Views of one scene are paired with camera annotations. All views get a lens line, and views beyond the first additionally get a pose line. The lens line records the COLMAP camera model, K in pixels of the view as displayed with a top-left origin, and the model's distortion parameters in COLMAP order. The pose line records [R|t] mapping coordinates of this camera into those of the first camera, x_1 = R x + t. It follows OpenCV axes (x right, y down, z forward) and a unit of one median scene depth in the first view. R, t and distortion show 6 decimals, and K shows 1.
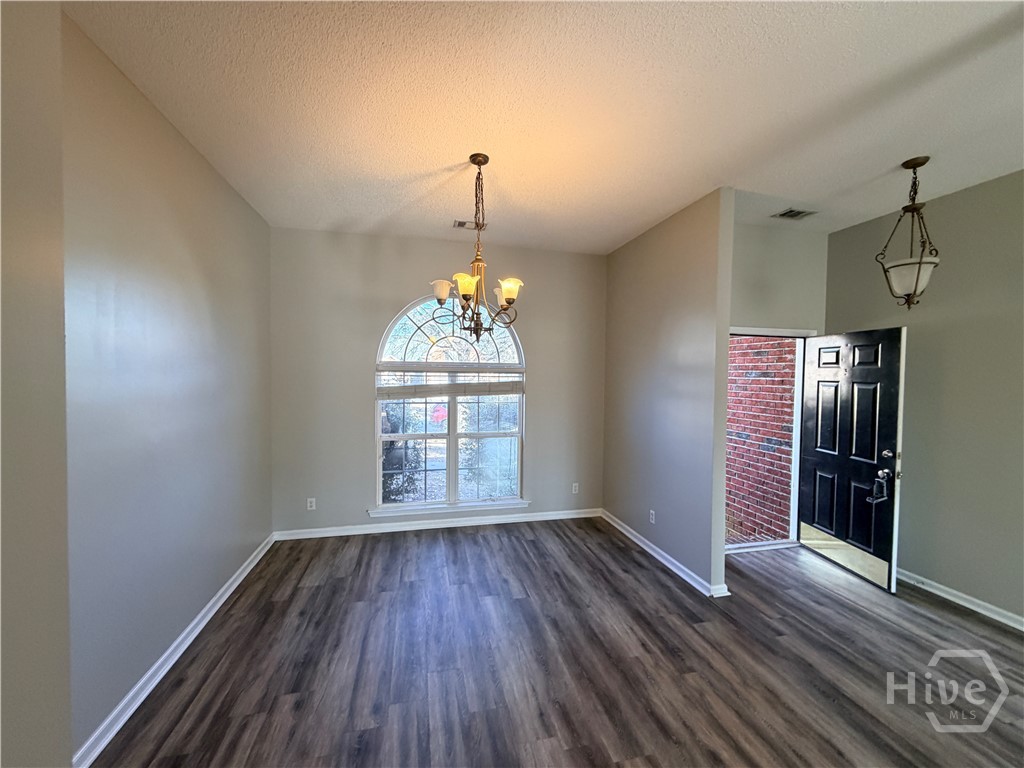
lens RADIAL K [[407.6, 0, 511.0], [0, 407.6, 384.3], [0, 0, 1]] dist [0.003798, 0.000325]
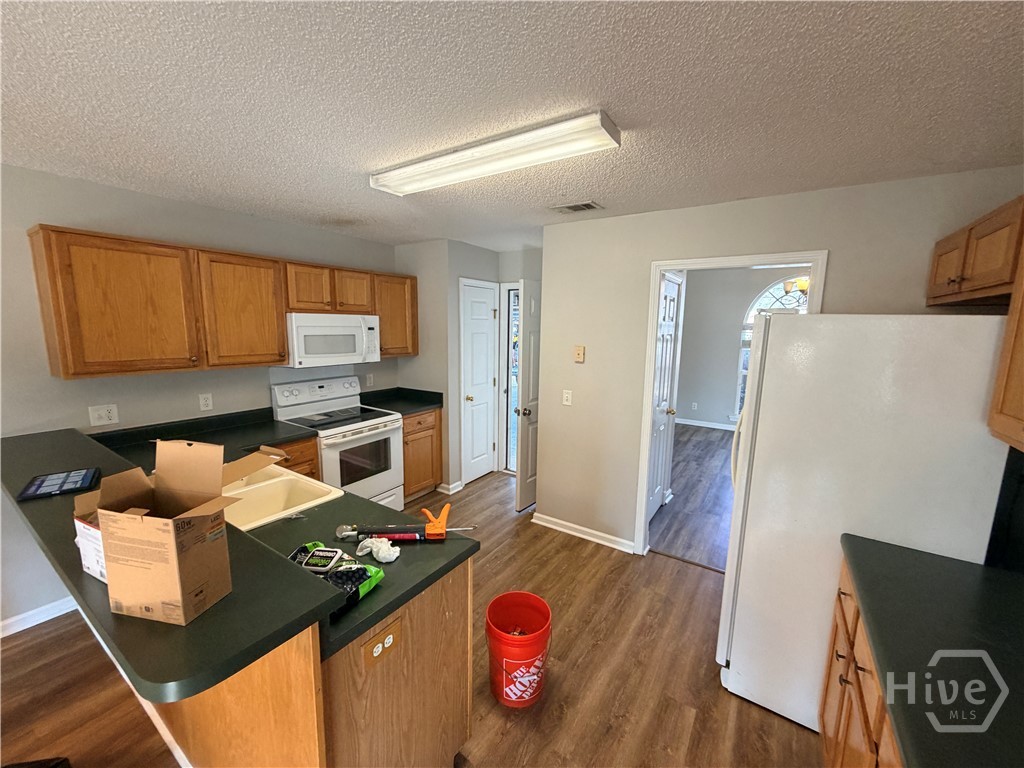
lens RADIAL K [[407.6, 0, 511.3], [0, 407.6, 384.8], [0, 0, 1]] dist [0.003798, 0.000325]
pose [[0.685009, 0.106337, -0.720732, 0.296232], [-0.029667, 0.992541, 0.118243, 0.022835], [0.727930, -0.059615, 0.683054, -1.005056]]
